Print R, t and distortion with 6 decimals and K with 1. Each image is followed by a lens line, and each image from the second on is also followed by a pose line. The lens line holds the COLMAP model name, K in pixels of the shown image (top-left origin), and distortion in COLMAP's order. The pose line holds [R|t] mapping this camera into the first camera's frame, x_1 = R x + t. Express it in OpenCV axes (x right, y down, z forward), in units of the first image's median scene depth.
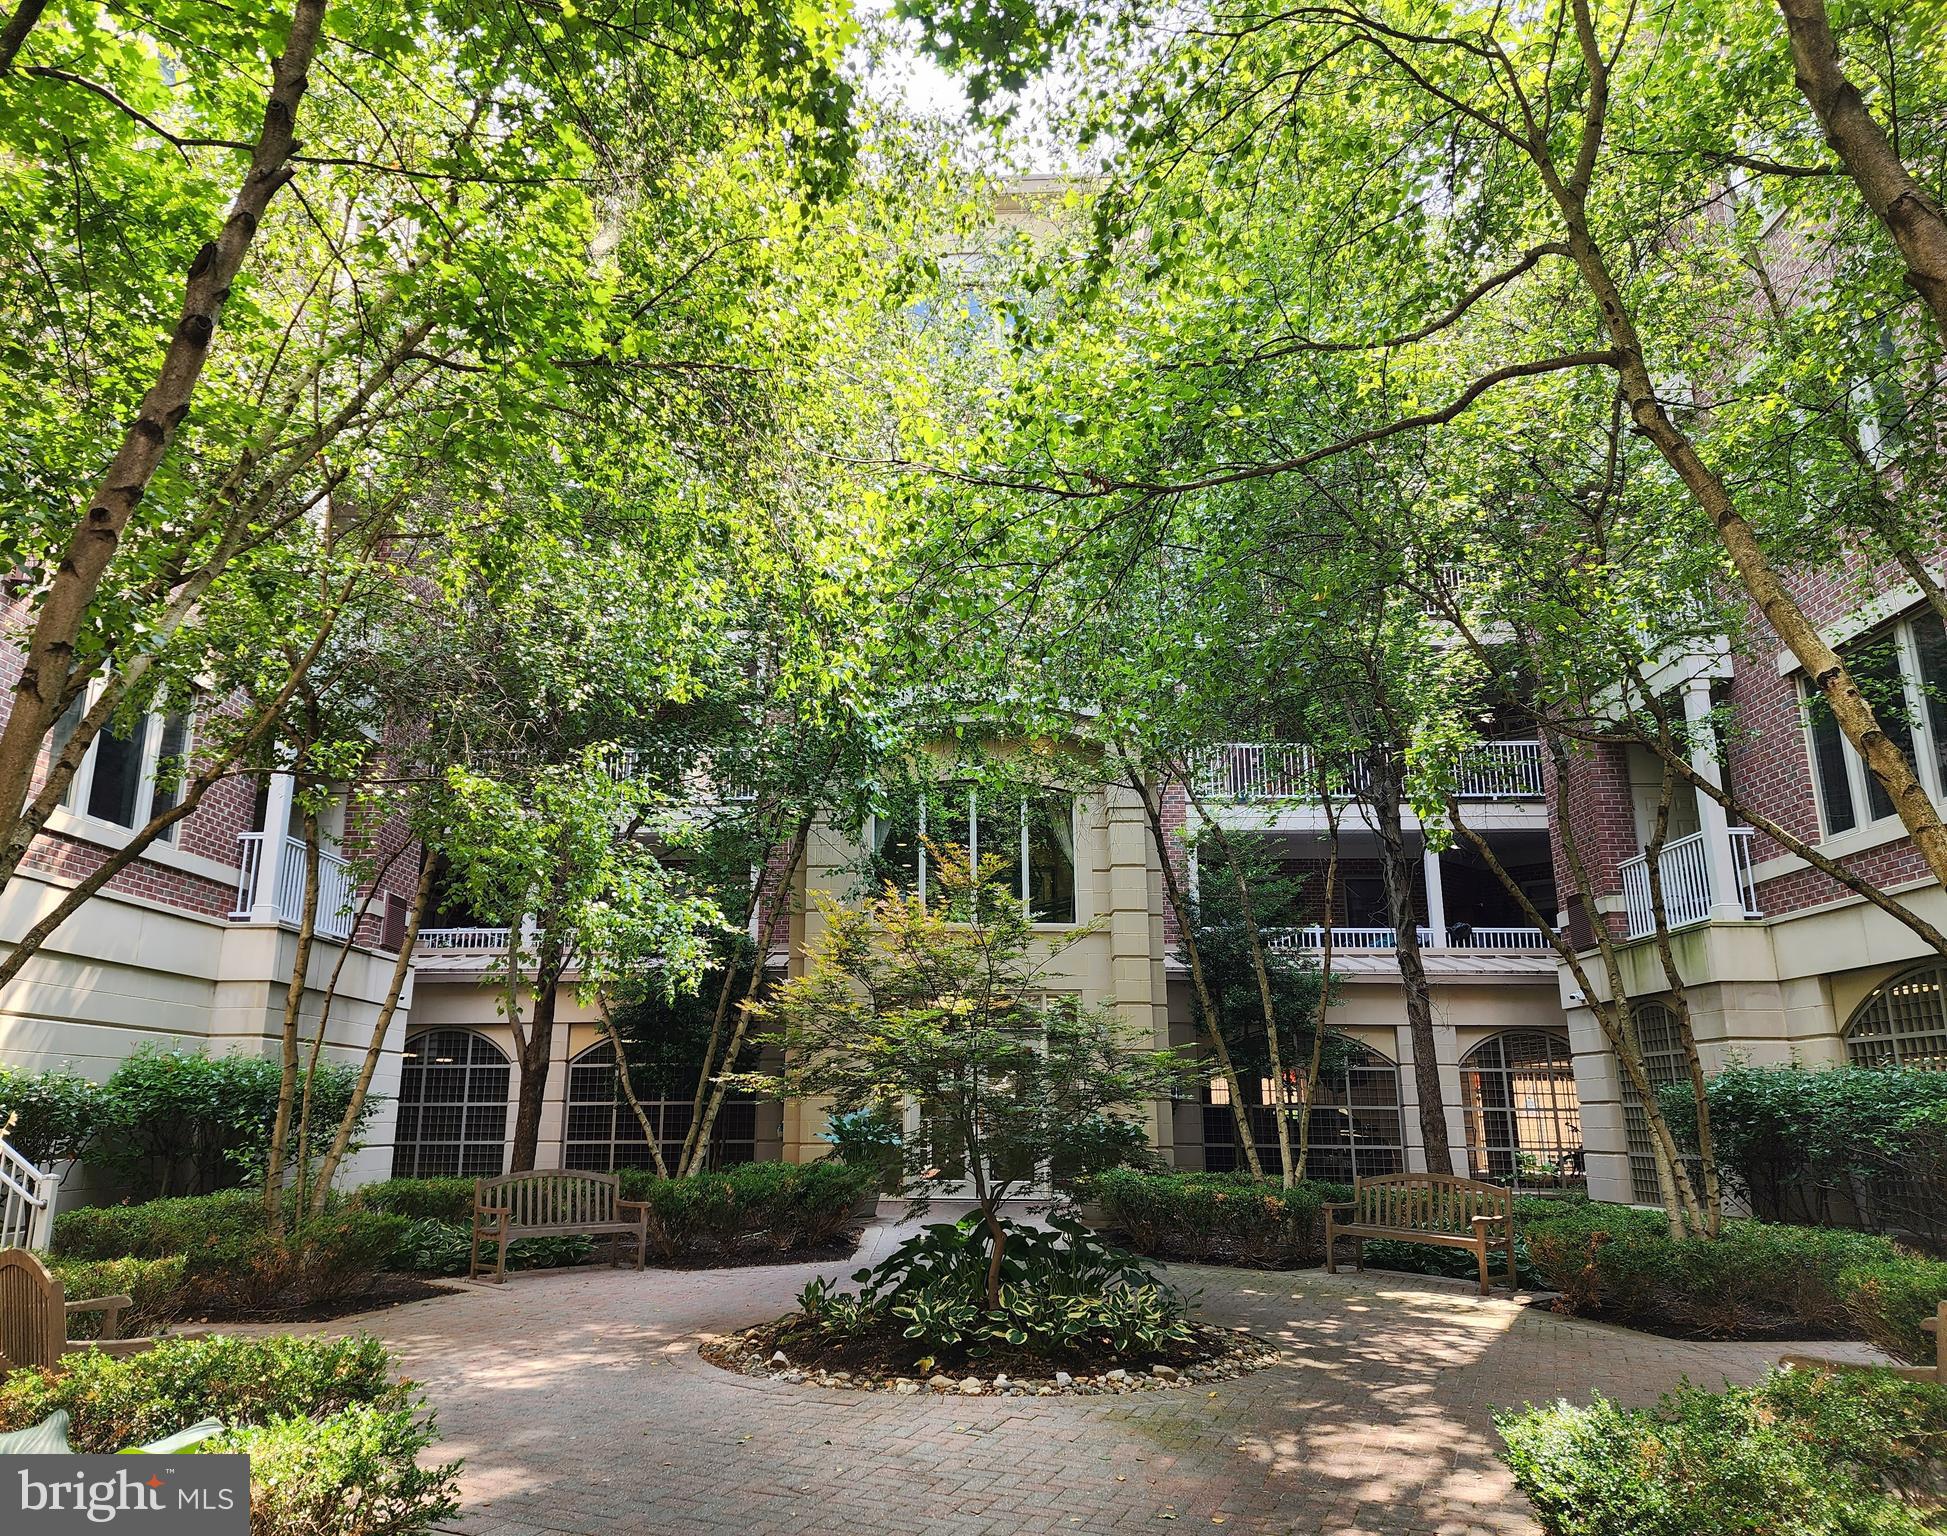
lens RADIAL K [[1416.2, 0, 973.5], [0, 1416.2, 768.0], [0, 0, 1]] dist [-0.003586, -0.000611]
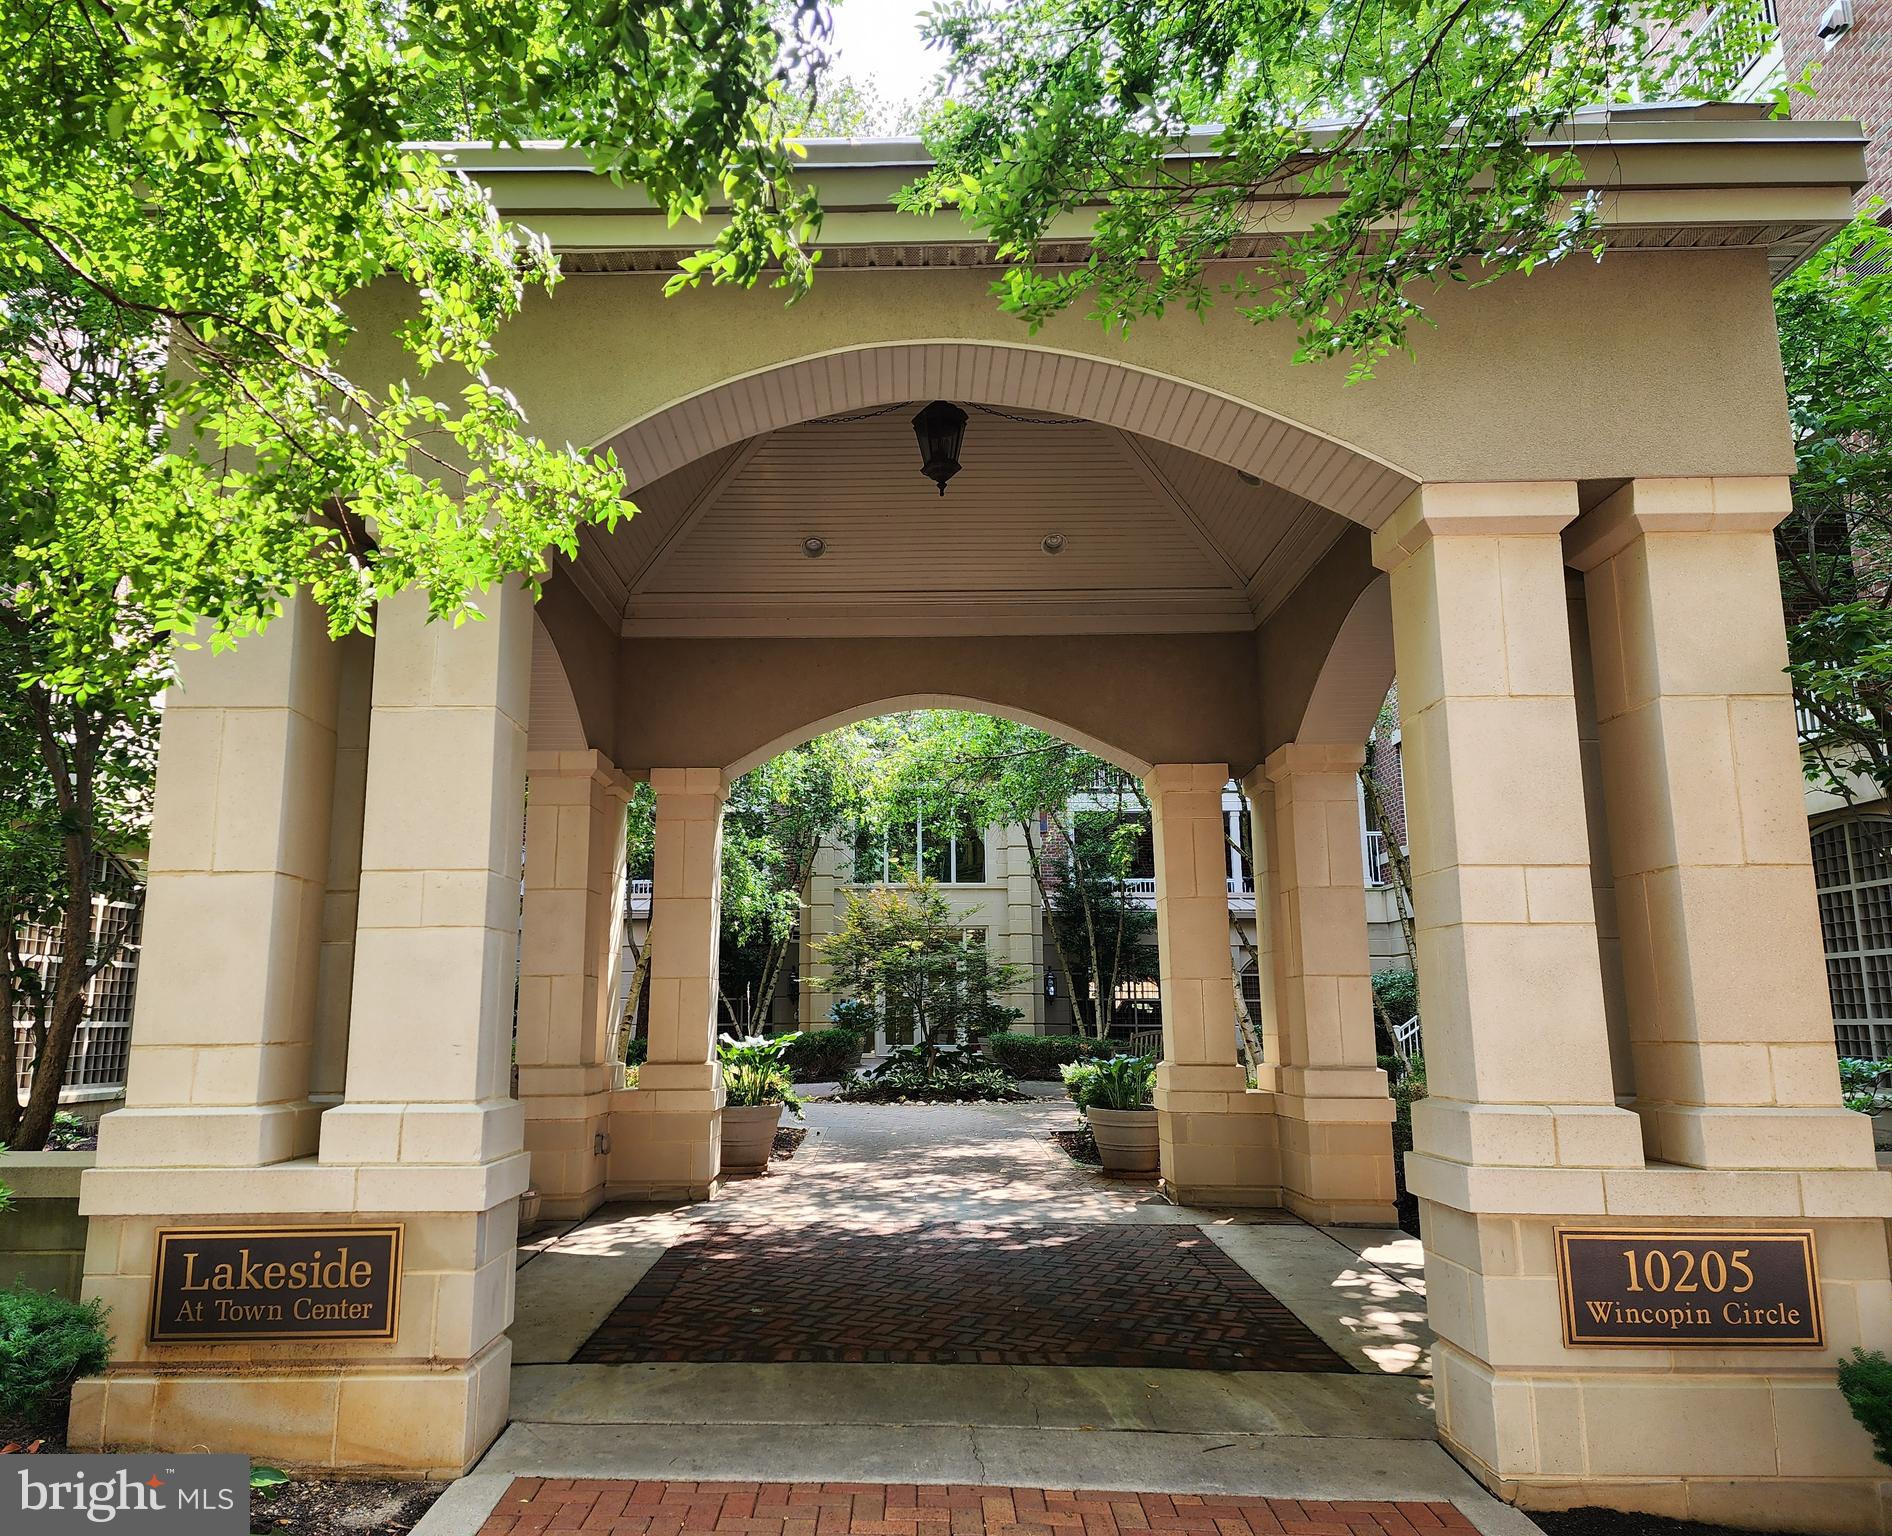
lens RADIAL K [[1352.4, 0, 946.0], [0, 1352.4, 768.0], [0, 0, 1]] dist [0.001745, 0.000064]
pose [[0.999811, 0.002018, 0.019361, -0.002260], [-0.003081, 0.998480, 0.055031, -0.126491], [-0.019220, -0.055080, 0.998297, -0.614231]]
